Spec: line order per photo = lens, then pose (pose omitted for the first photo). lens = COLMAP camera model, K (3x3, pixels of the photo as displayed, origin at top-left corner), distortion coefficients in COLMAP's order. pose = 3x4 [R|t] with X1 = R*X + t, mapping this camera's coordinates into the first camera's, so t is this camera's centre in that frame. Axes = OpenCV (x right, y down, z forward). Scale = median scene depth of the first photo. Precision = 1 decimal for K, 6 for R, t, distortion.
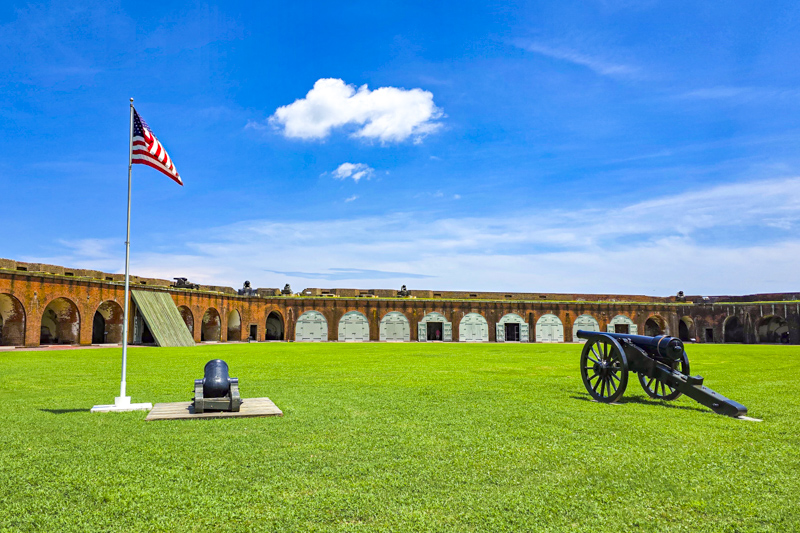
lens RADIAL K [[606.6, 0, 387.1], [0, 606.6, 265.5], [0, 0, 1]] dist [0.077640, -0.099570]
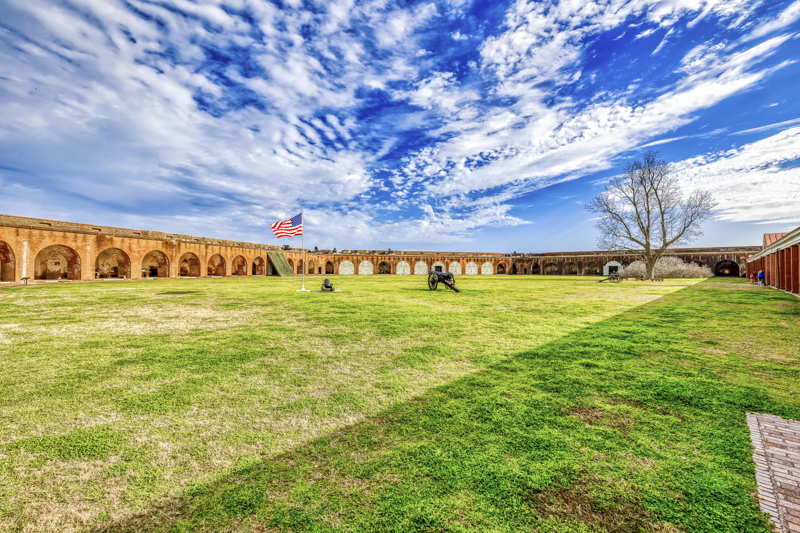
lens RADIAL K [[606.6, 0, 387.1], [0, 606.6, 265.5], [0, 0, 1]] dist [0.077640, -0.099570]
pose [[0.999214, -0.002462, -0.039557, 0.109700], [0.006708, 0.994174, 0.107580, -0.145217], [0.039061, -0.107761, 0.993409, -1.187758]]
